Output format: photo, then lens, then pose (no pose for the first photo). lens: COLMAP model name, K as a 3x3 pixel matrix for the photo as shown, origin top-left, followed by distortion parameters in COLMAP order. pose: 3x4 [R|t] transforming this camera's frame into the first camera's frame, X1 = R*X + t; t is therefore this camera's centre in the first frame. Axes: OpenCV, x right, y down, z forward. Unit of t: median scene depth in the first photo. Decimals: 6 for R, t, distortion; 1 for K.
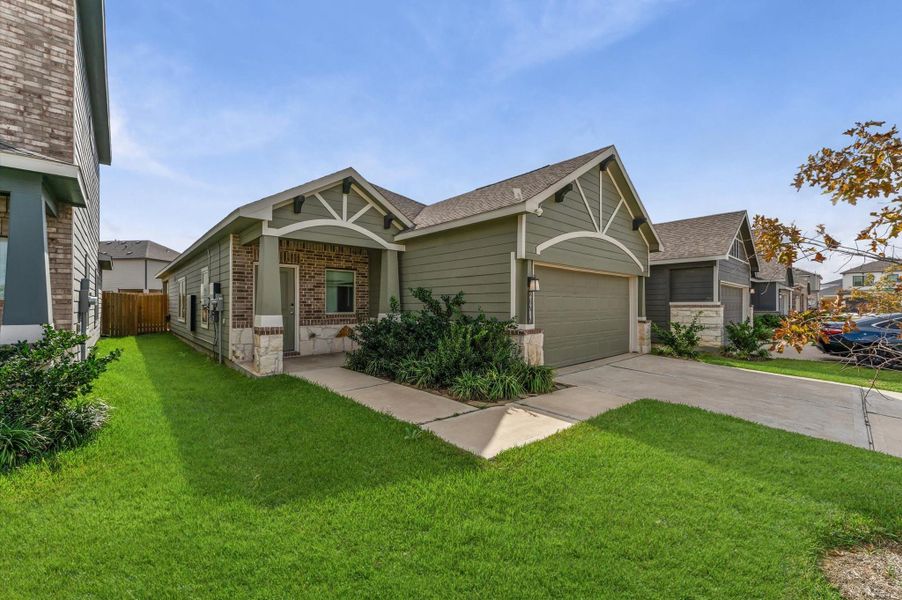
lens RADIAL K [[362.0, 0, 449.2], [0, 362.0, 299.3], [0, 0, 1]] dist [0.000660, 0.000161]
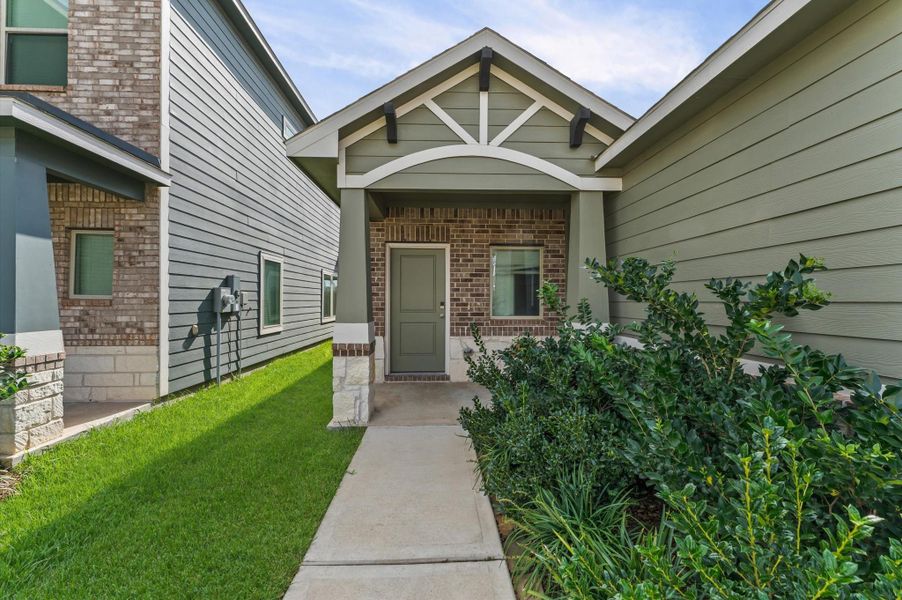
lens RADIAL K [[362.0, 0, 449.2], [0, 362.0, 299.3], [0, 0, 1]] dist [0.000660, 0.000161]
pose [[0.768871, -0.002382, -0.639399, 0.006802], [0.009504, 0.999925, 0.007703, 0.002488], [0.639333, -0.011999, 0.768836, 0.624040]]
